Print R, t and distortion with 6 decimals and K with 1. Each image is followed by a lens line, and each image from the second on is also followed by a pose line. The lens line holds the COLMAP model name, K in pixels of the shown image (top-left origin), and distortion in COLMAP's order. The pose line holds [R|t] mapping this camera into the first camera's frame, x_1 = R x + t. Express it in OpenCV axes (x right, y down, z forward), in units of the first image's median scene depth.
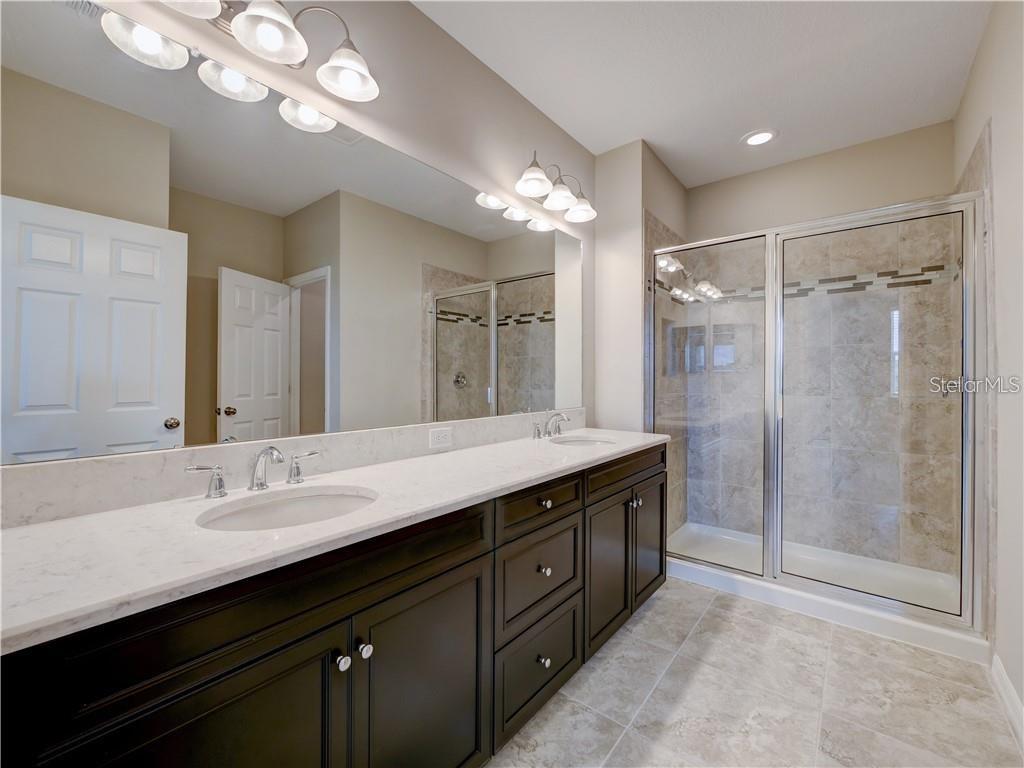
lens RADIAL K [[434.6, 0, 511.8], [0, 434.6, 376.7], [0, 0, 1]] dist [-0.000079, -0.000028]
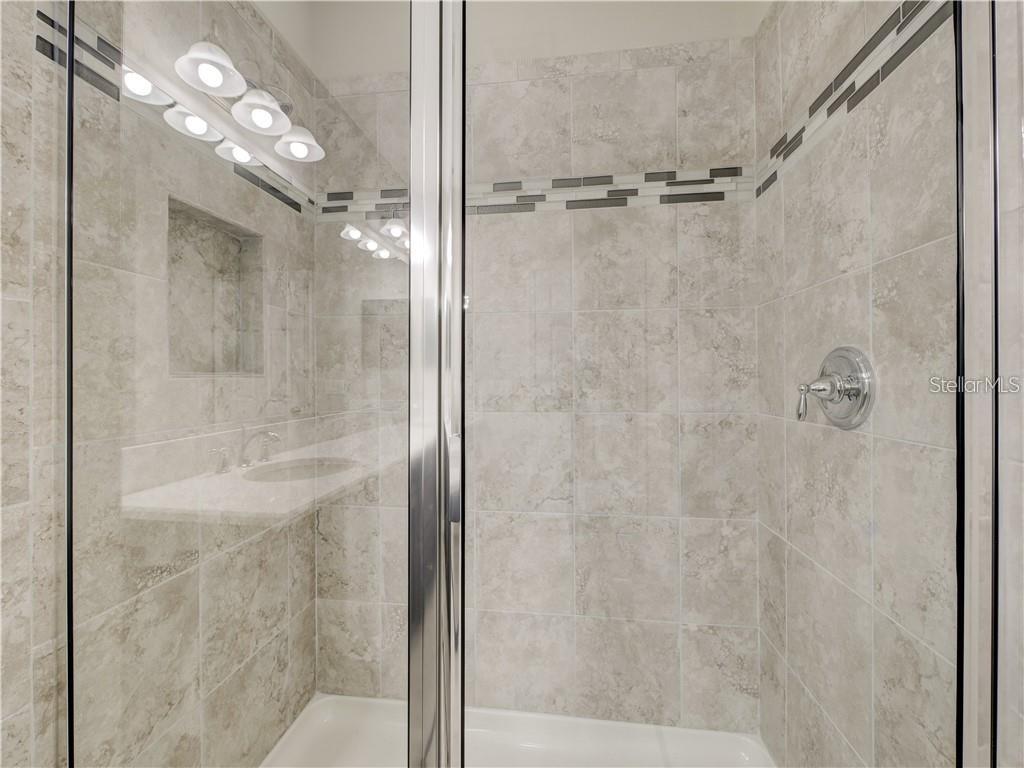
lens RADIAL K [[434.6, 0, 511.8], [0, 434.6, 376.7], [0, 0, 1]] dist [-0.000079, -0.000028]
pose [[0.851391, -0.004989, 0.524509, 0.427178], [0.003194, 0.999986, 0.004328, 0.001720], [-0.524523, -0.002010, 0.851394, 0.633836]]
